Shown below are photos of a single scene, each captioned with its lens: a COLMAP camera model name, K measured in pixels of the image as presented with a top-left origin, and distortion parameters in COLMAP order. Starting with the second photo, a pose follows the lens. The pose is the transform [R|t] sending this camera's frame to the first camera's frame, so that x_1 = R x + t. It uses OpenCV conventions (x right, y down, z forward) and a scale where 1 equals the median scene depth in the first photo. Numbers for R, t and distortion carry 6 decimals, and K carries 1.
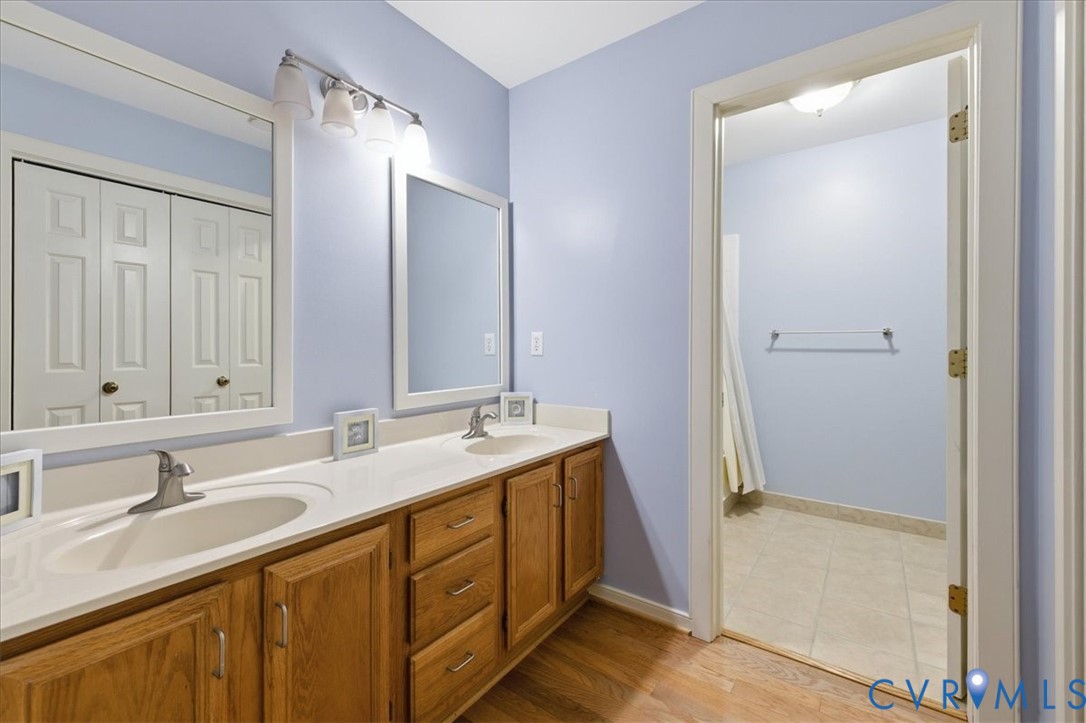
lens RADIAL K [[468.6, 0, 536.5], [0, 468.6, 343.7], [0, 0, 1]] dist [0.001219, -0.000446]
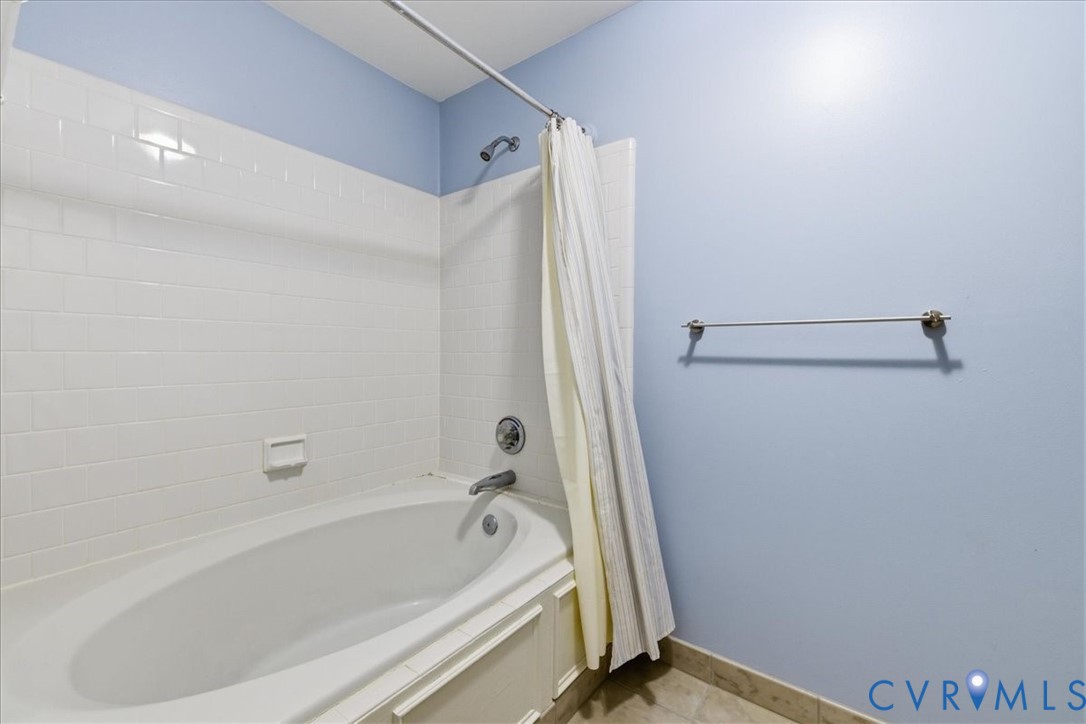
lens RADIAL K [[452.6, 0, 542.3], [0, 452.6, 347.7], [0, 0, 1]] dist [-0.000213, 0.000094]
pose [[0.999947, 0.000667, -0.010283, 0.367622], [-0.000635, 0.999995, 0.003106, -0.000712], [0.010285, -0.003099, 0.999942, 0.540402]]
